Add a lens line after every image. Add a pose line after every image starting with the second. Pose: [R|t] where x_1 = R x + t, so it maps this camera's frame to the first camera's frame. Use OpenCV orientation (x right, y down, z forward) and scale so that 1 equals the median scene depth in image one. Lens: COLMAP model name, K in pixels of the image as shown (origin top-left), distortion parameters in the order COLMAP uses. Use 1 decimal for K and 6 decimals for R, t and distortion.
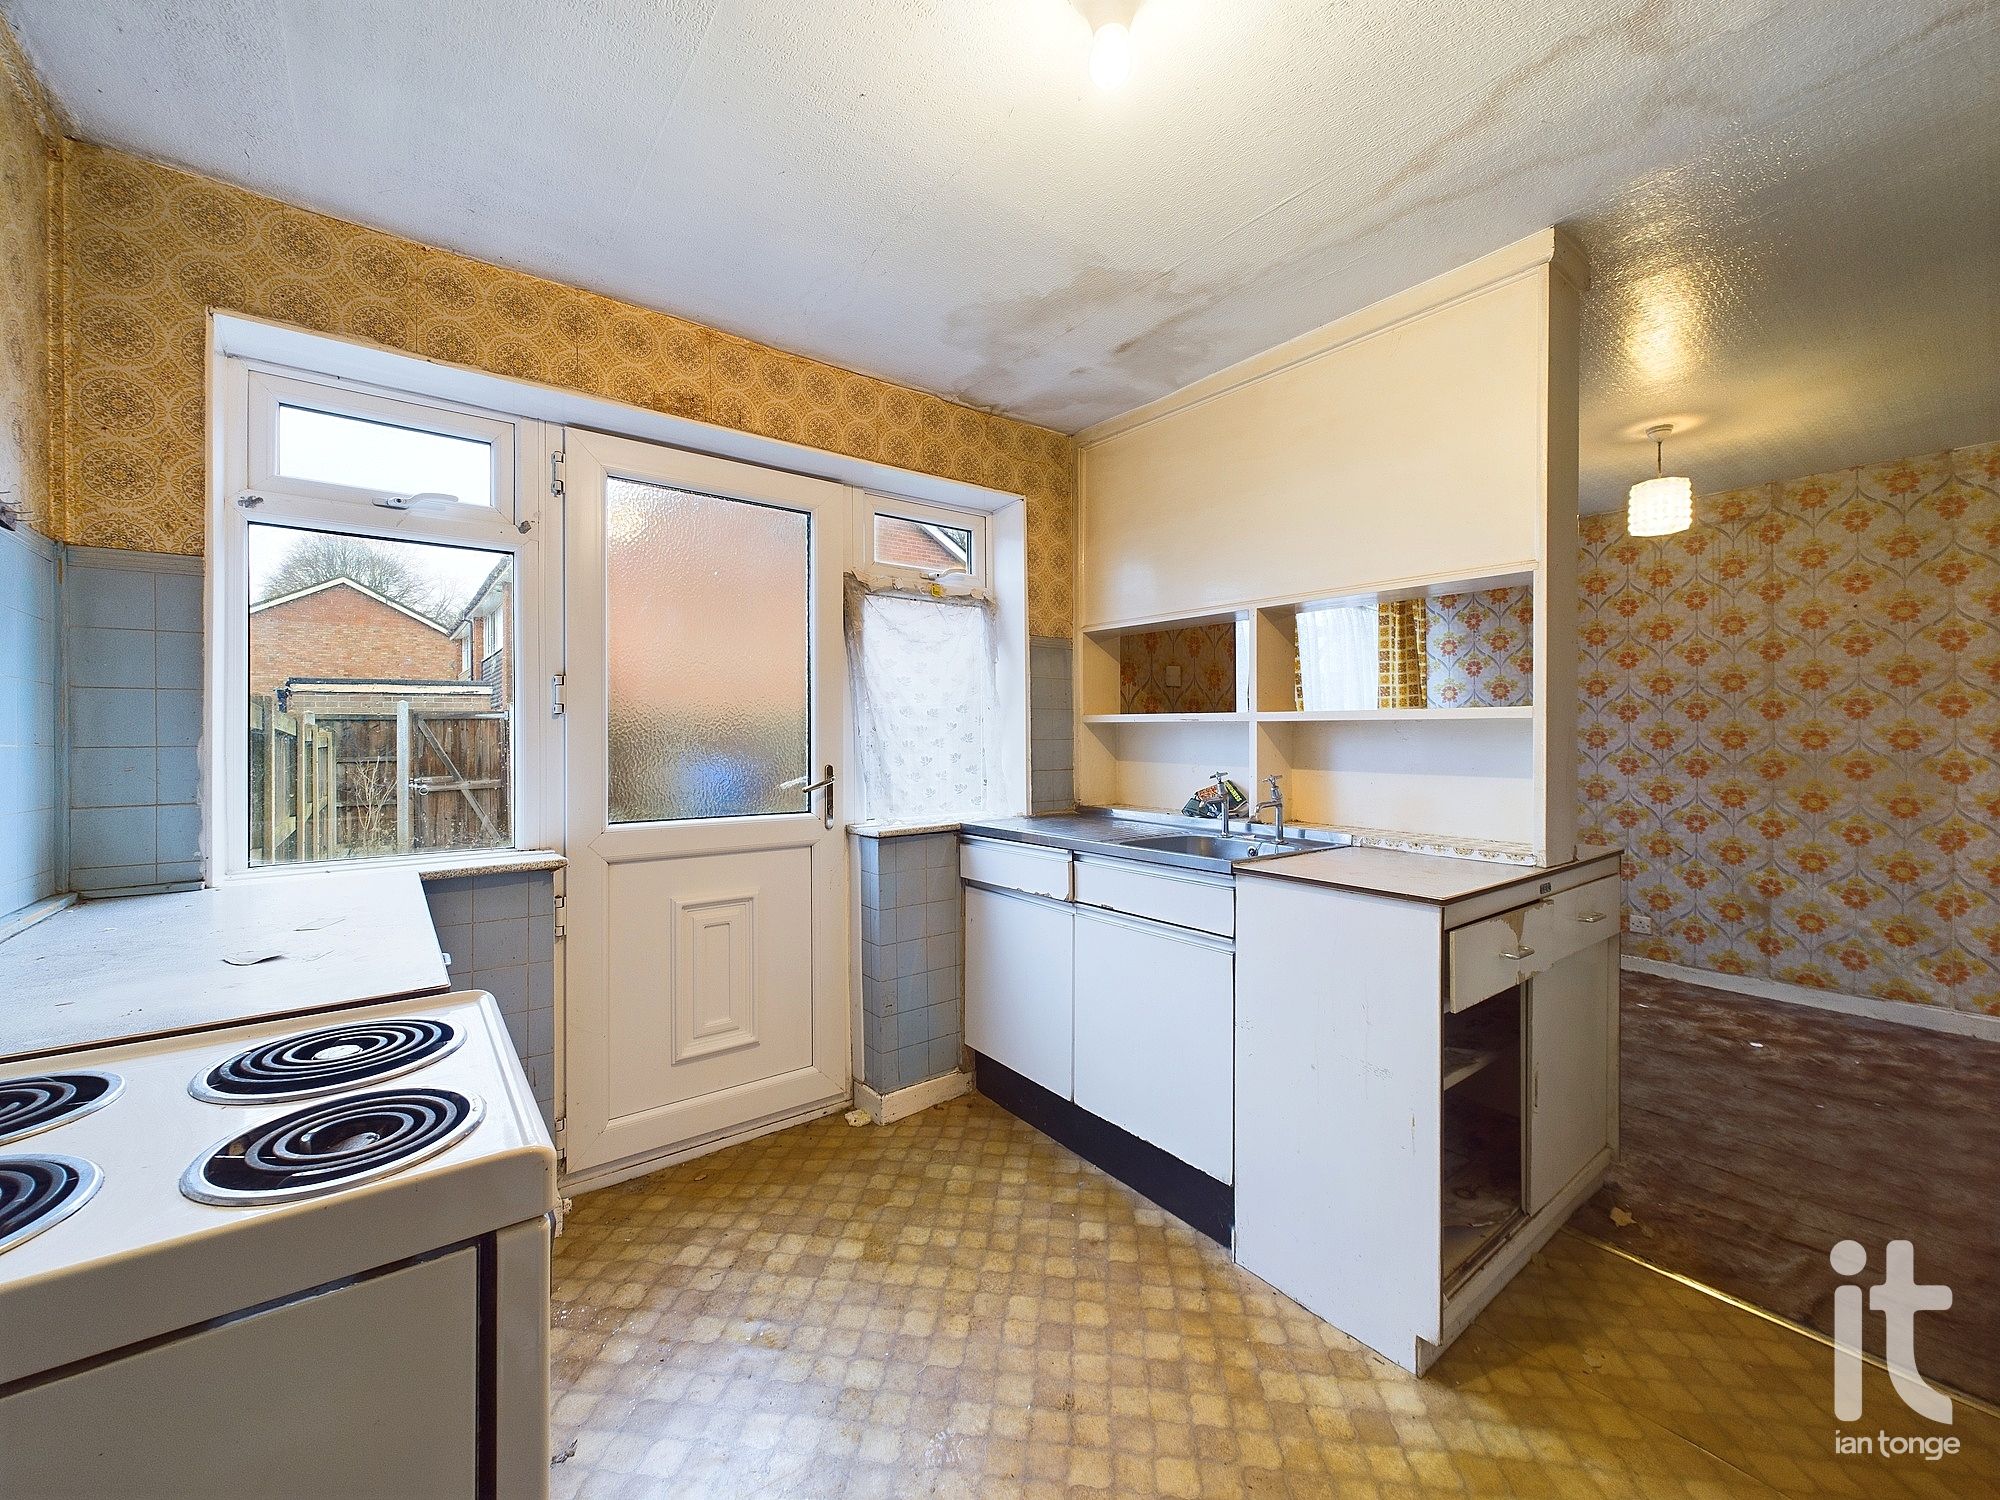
lens RADIAL K [[798.7, 0, 1013.4], [0, 798.7, 735.9], [0, 0, 1]] dist [-0.001171, -0.000265]
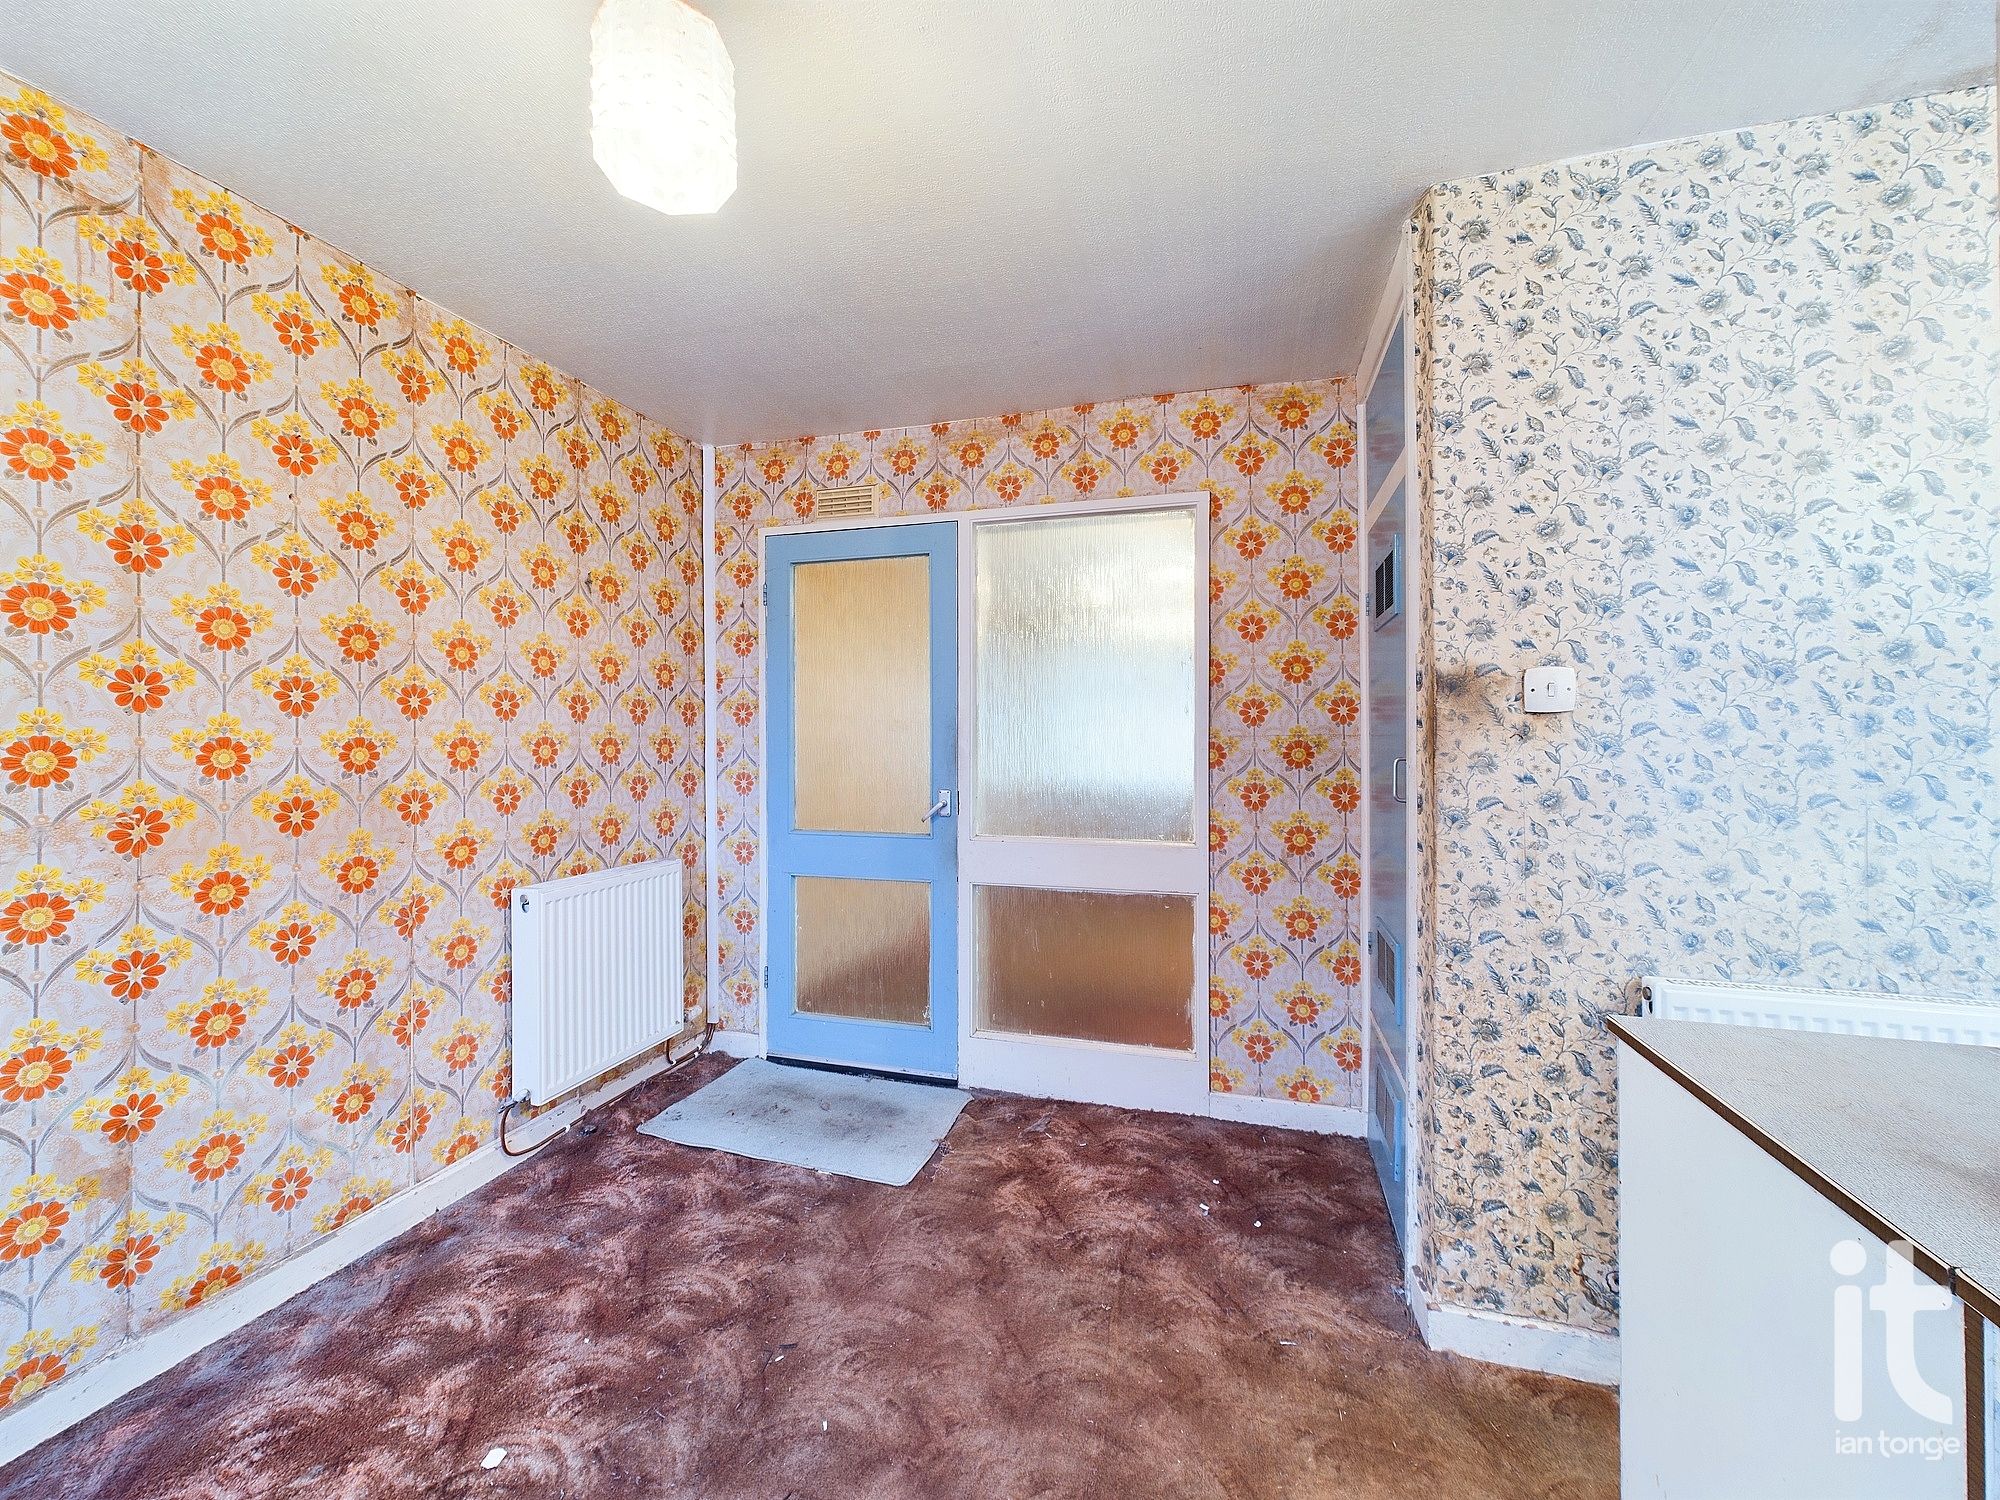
lens RADIAL K [[798.7, 0, 1013.4], [0, 798.7, 735.9], [0, 0, 1]] dist [-0.001171, -0.000265]
pose [[-0.574729, 0.010989, 0.818270, 0.456644], [0.005300, 0.999939, -0.009707, -0.001390], [-0.818326, -0.001242, -0.574752, 1.134203]]
